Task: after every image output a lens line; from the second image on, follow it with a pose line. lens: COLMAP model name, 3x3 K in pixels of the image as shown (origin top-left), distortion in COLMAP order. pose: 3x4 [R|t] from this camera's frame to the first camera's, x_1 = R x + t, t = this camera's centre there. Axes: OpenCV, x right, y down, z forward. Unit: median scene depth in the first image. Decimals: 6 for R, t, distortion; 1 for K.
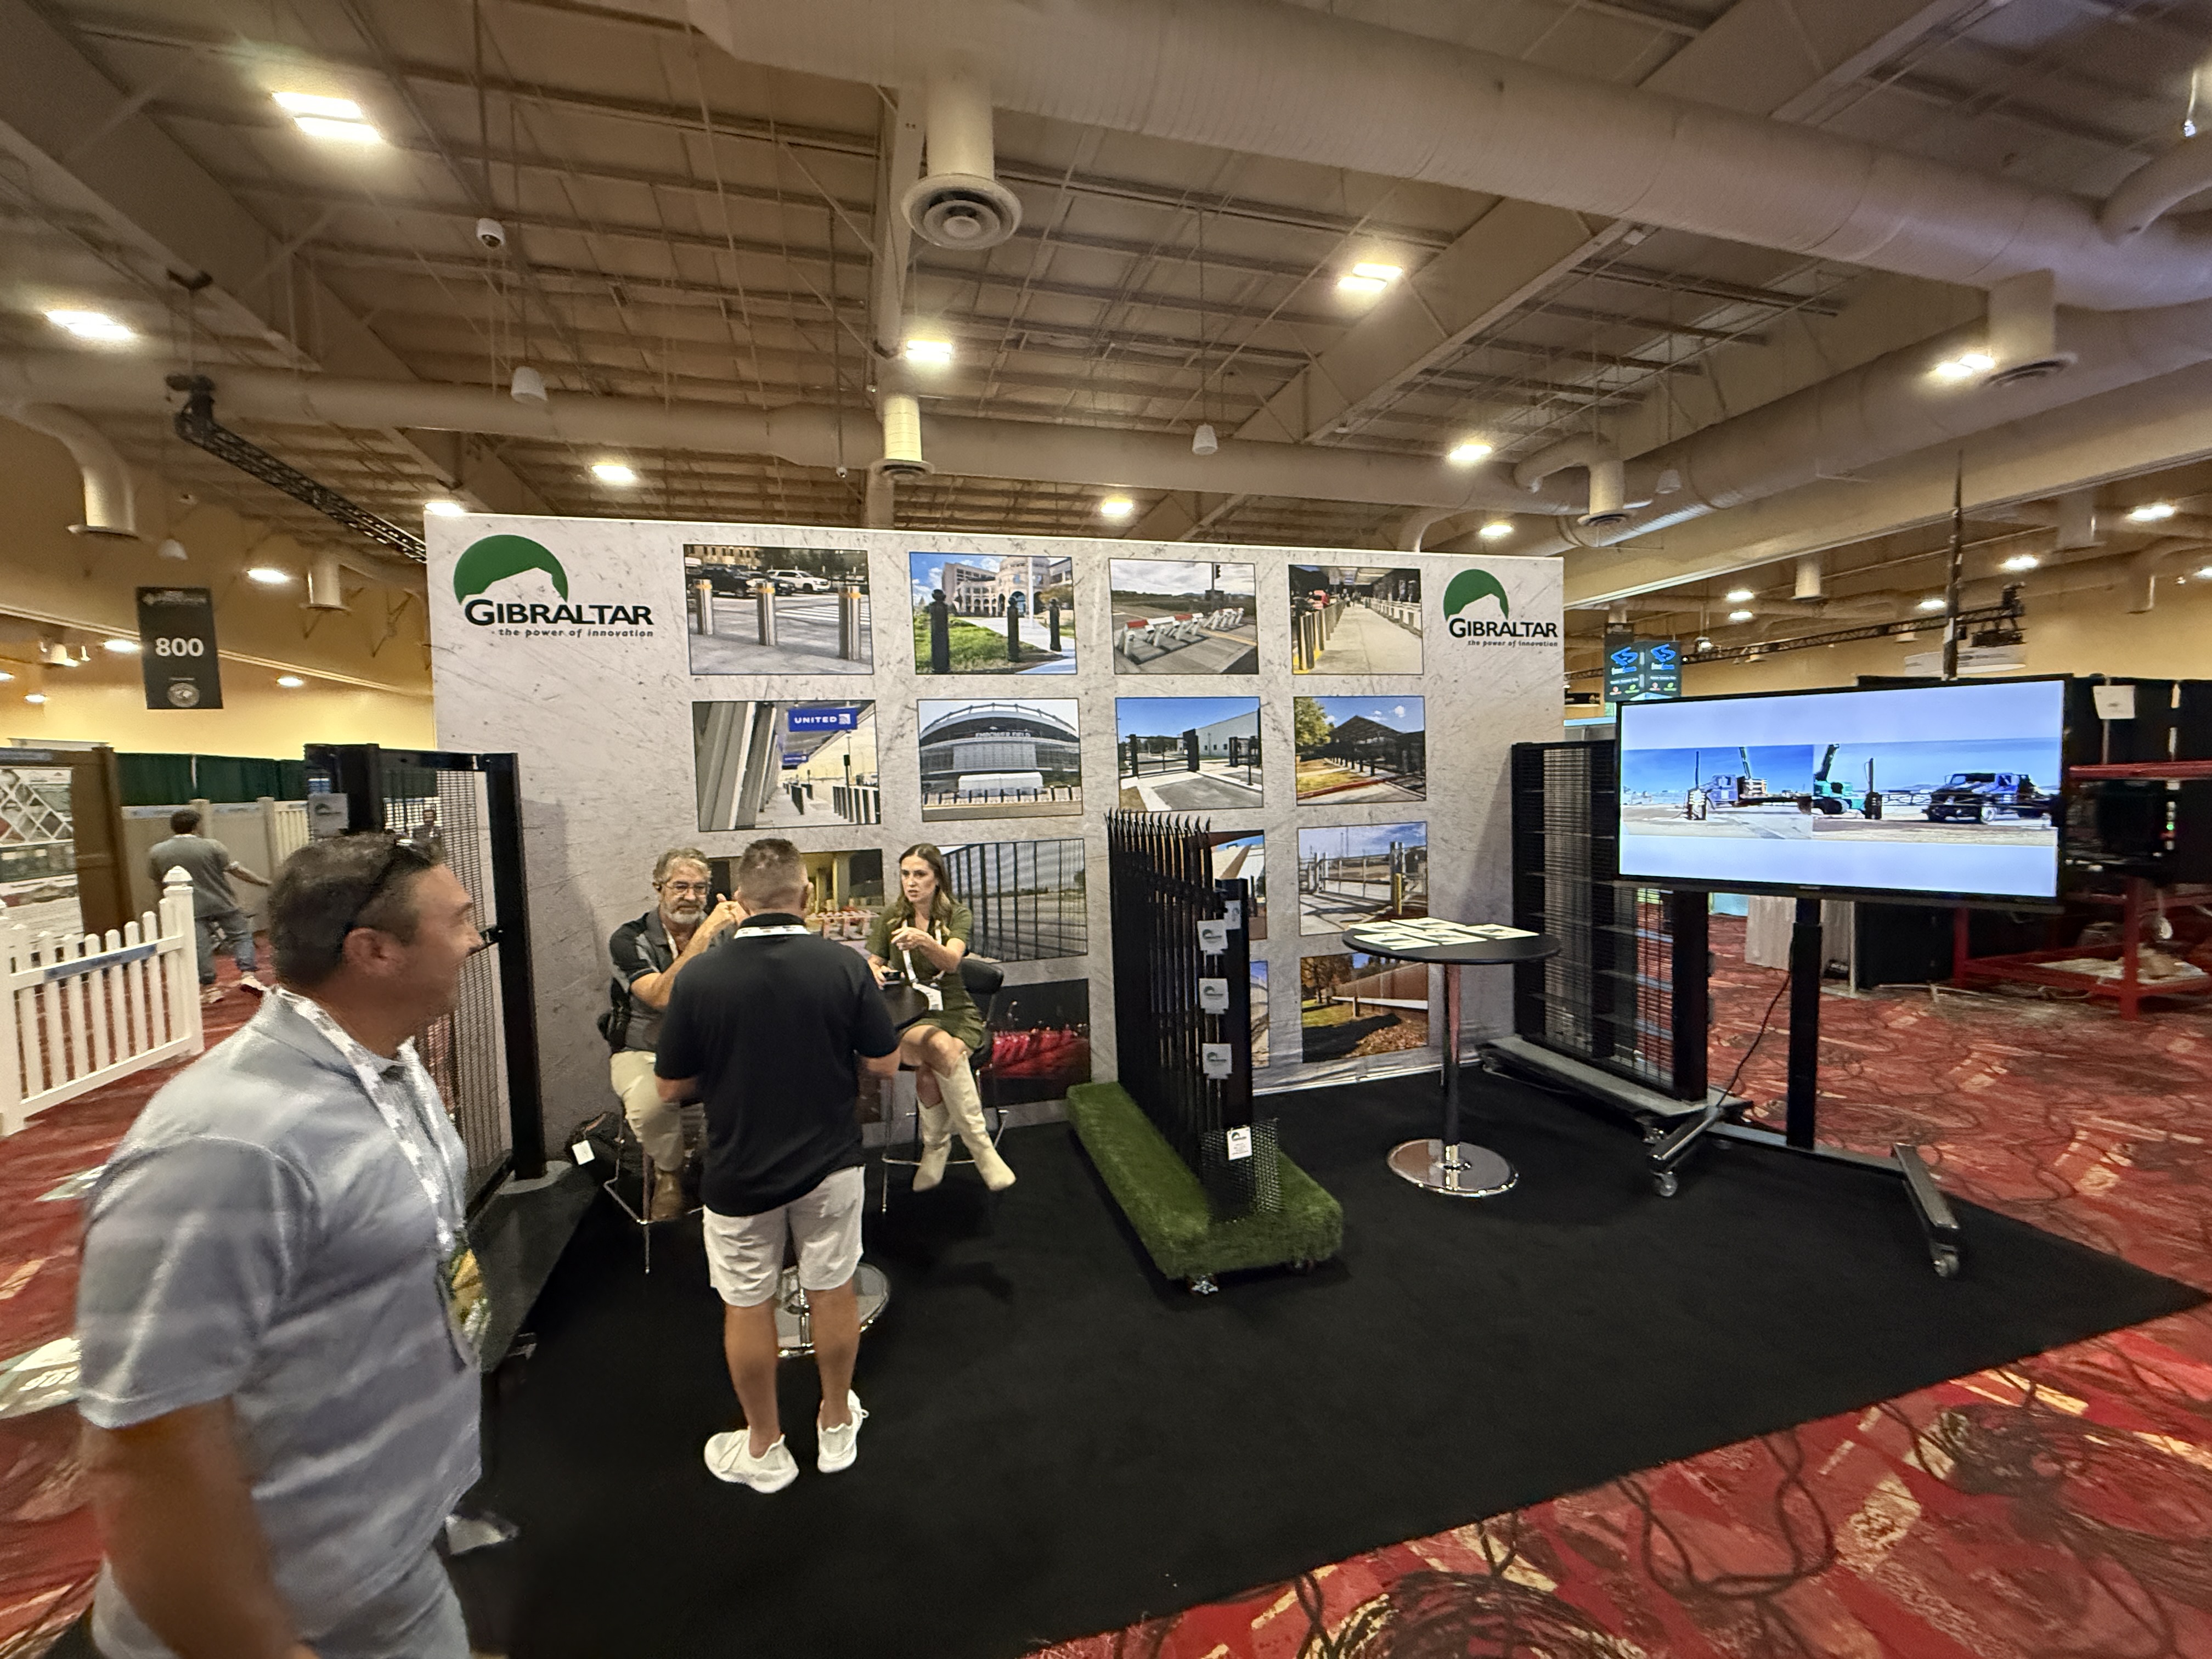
lens RADIAL K [[883.4, 0, 1110.9], [0, 883.4, 819.4], [0, 0, 1]] dist [-0.002197, 0.000246]
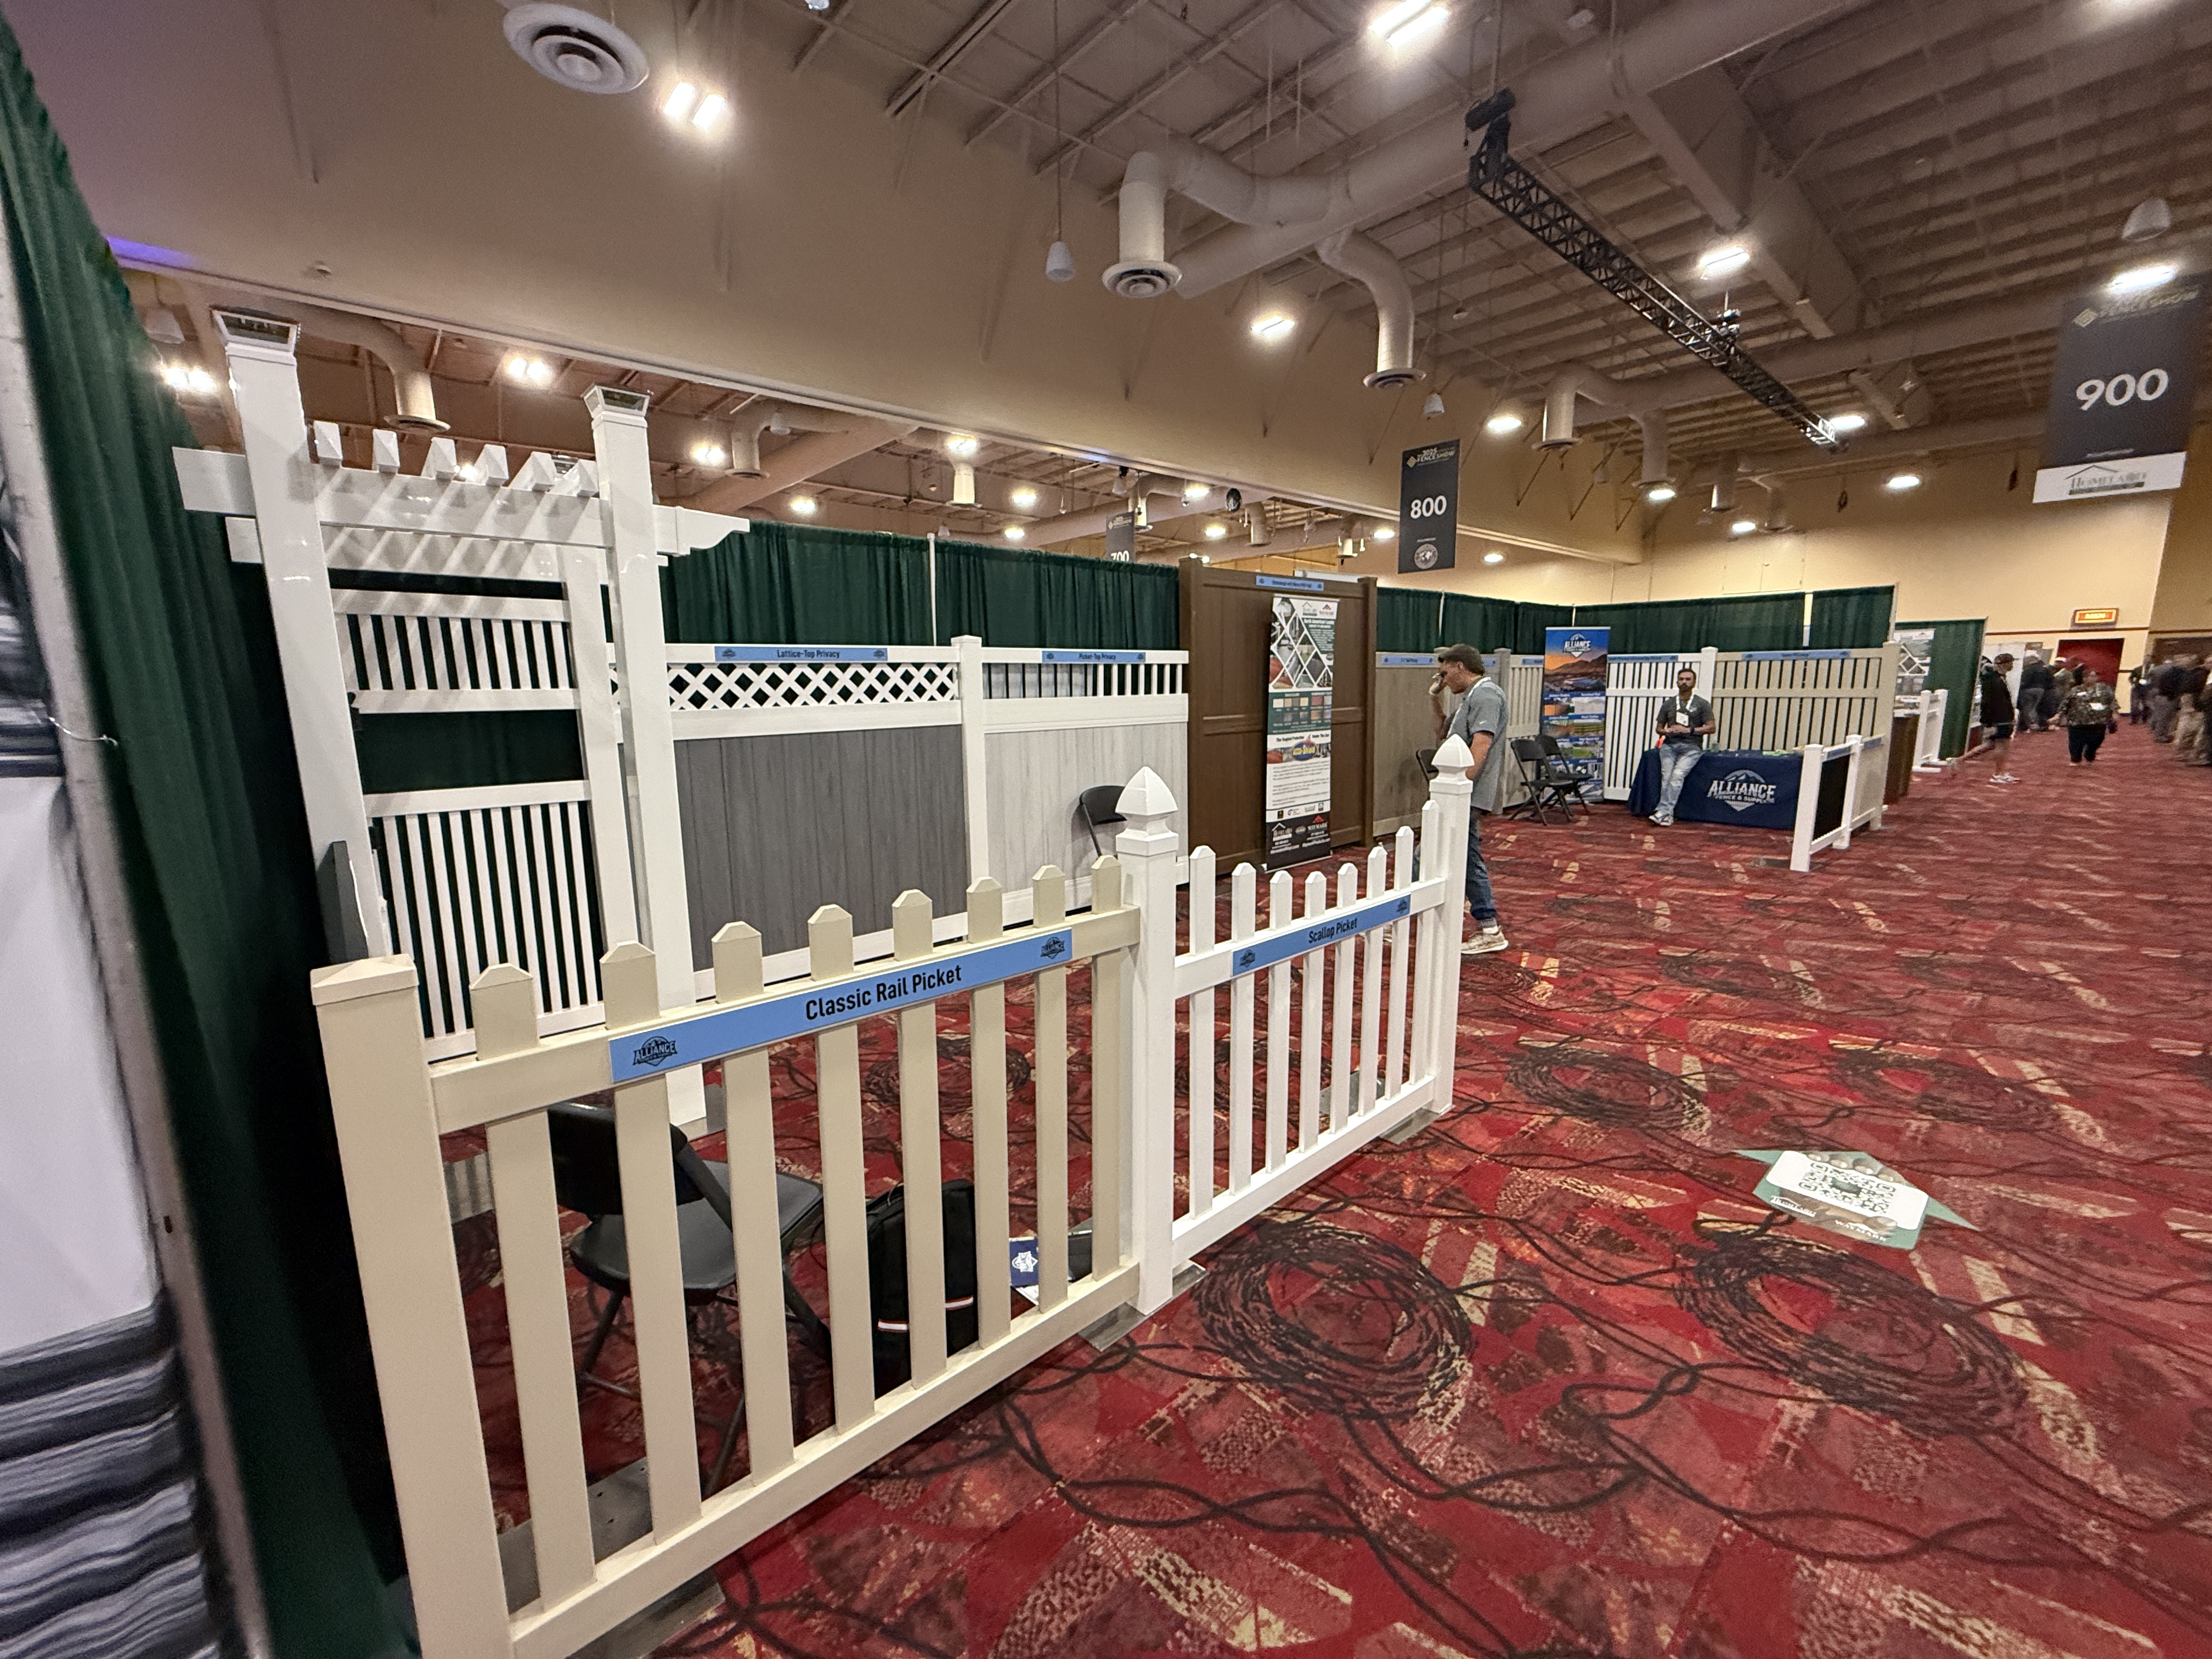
lens RADIAL K [[883.4, 0, 1092.6], [0, 883.4, 826.7], [0, 0, 1]] dist [-0.002197, 0.000246]
pose [[0.414500, 0.171294, -0.893783, -0.506429], [-0.045563, 0.984800, 0.167607, 0.022556], [0.908908, -0.028750, 0.416004, 0.446256]]
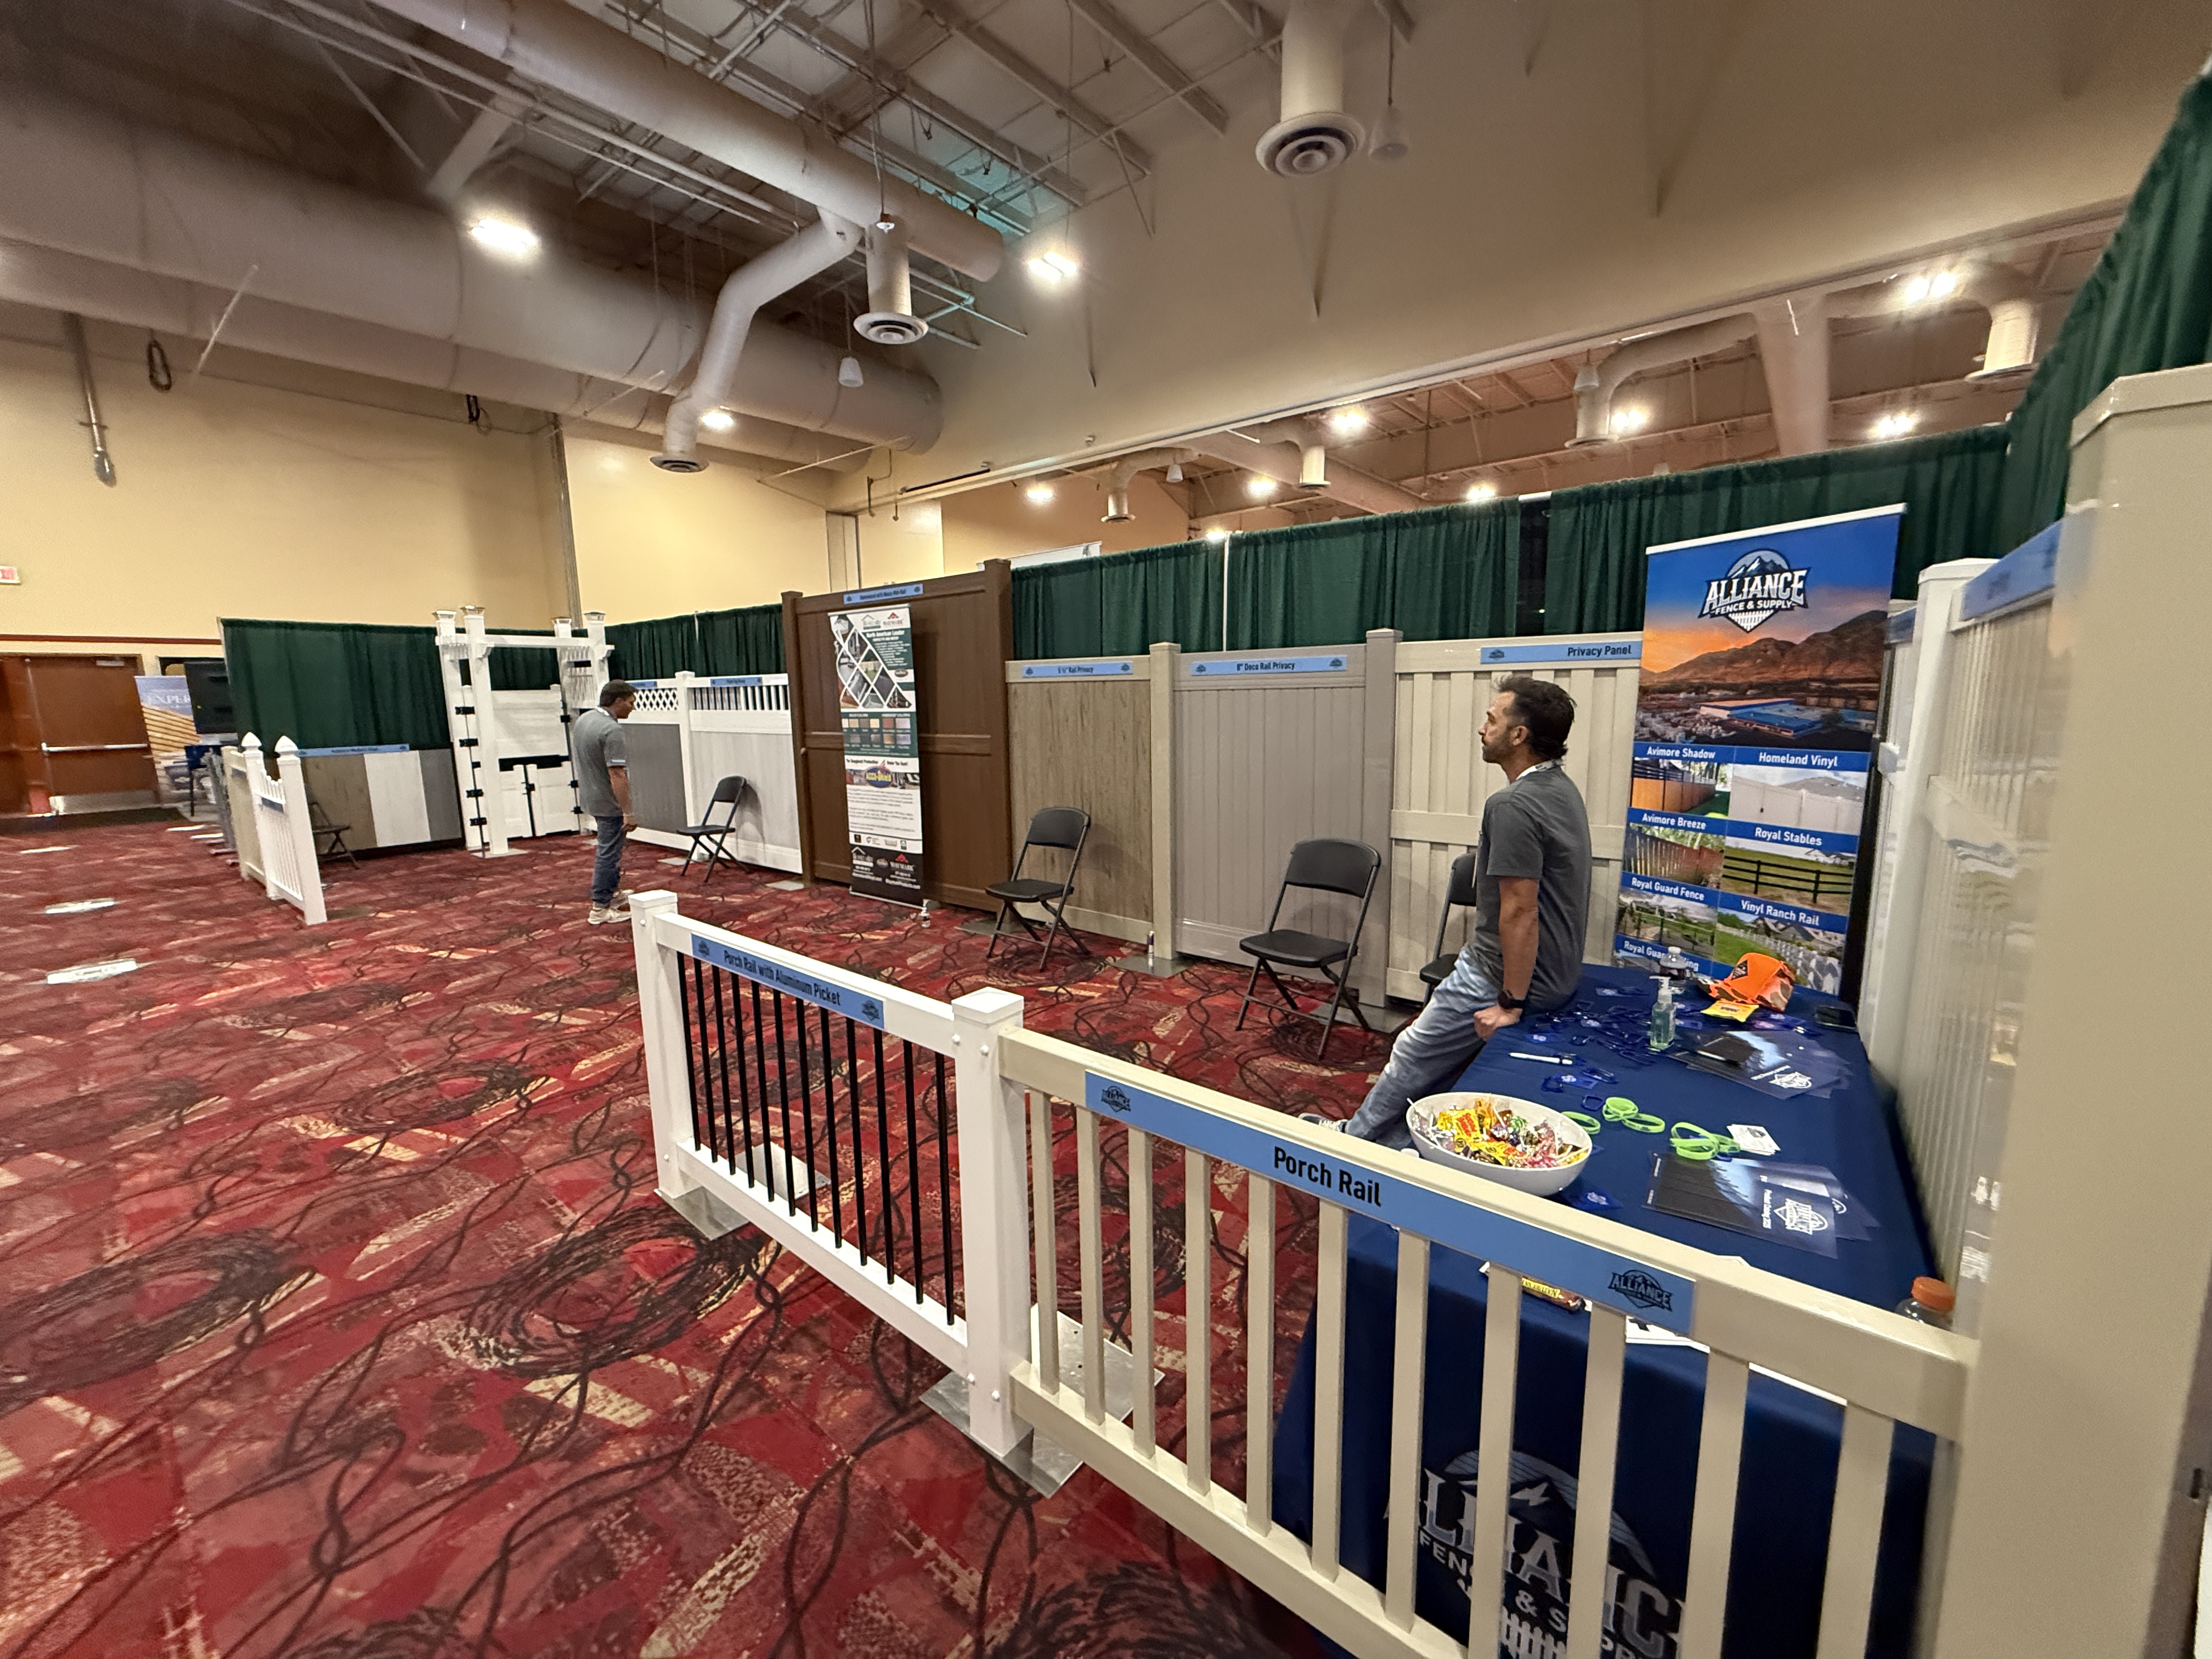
lens RADIAL K [[883.4, 0, 1099.0], [0, 883.4, 820.8], [0, 0, 1]] dist [-0.002197, 0.000246]
pose [[-0.831662, 0.126612, -0.540654, -0.915397], [0.013897, 0.978099, 0.207676, -0.034491], [0.555108, 0.165203, -0.815208, 1.684313]]
